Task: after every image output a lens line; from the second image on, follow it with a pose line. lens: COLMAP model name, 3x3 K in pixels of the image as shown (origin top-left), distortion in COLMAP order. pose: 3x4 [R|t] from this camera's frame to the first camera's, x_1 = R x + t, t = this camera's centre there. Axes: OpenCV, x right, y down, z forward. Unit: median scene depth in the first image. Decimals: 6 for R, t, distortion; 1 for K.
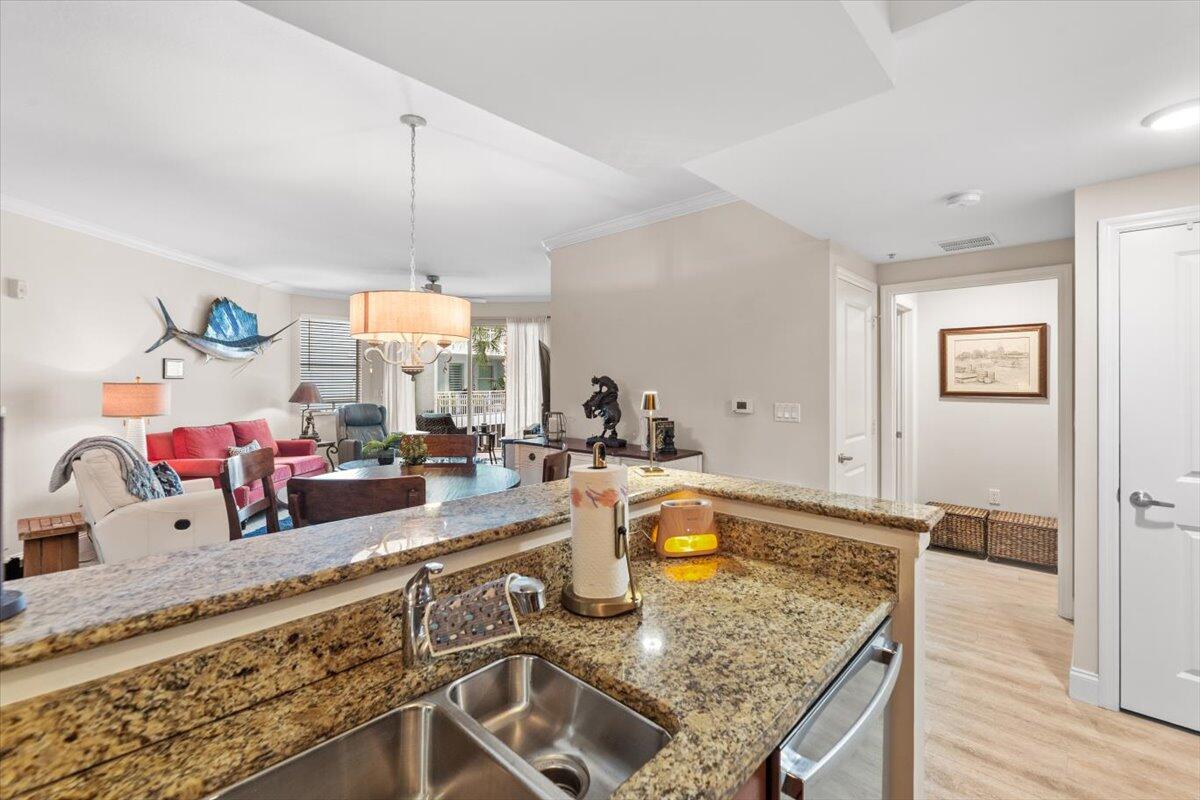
lens RADIAL K [[512.6, 0, 599.3], [0, 512.6, 388.2], [0, 0, 1]] dist [-0.004724, 0.000548]
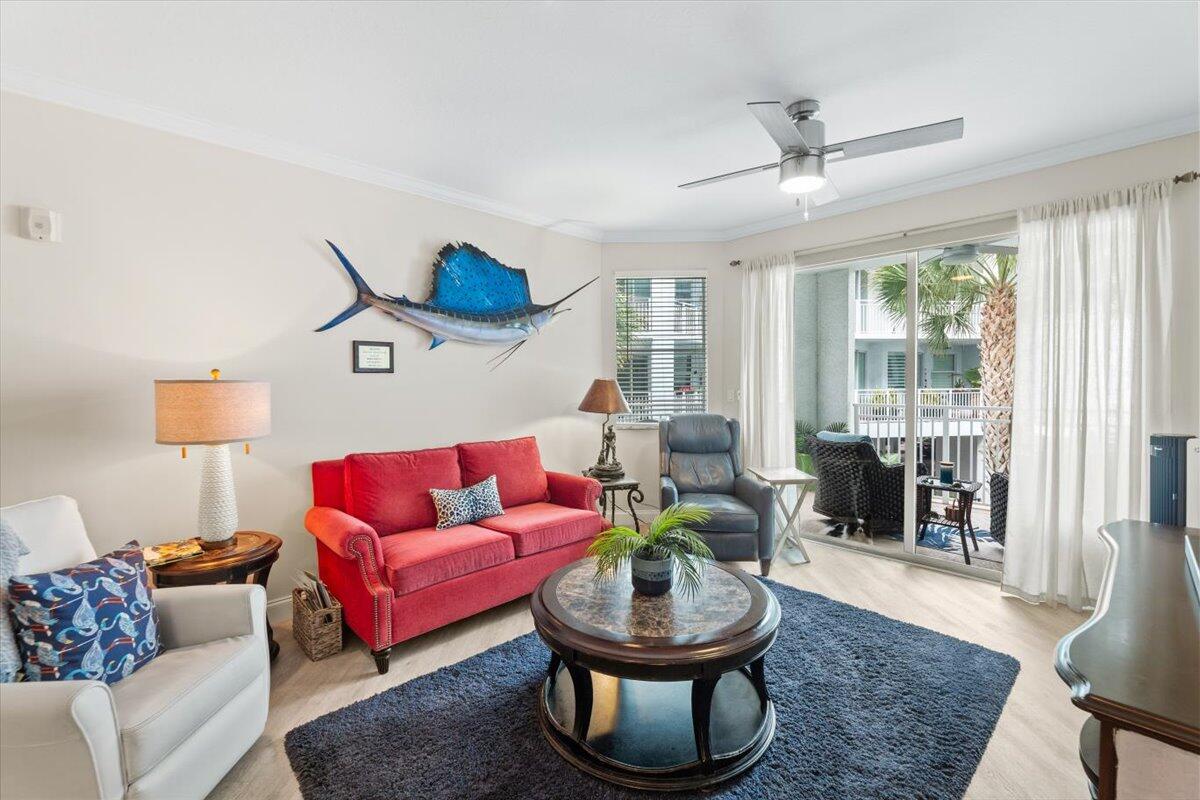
lens RADIAL K [[512.6, 0, 599.5], [0, 512.6, 389.1], [0, 0, 1]] dist [-0.004724, 0.000548]
pose [[0.690707, 0.012015, -0.723035, -0.135635], [-0.003520, 0.999906, 0.013253, -0.006251], [0.723126, -0.006608, 0.690685, 0.569826]]
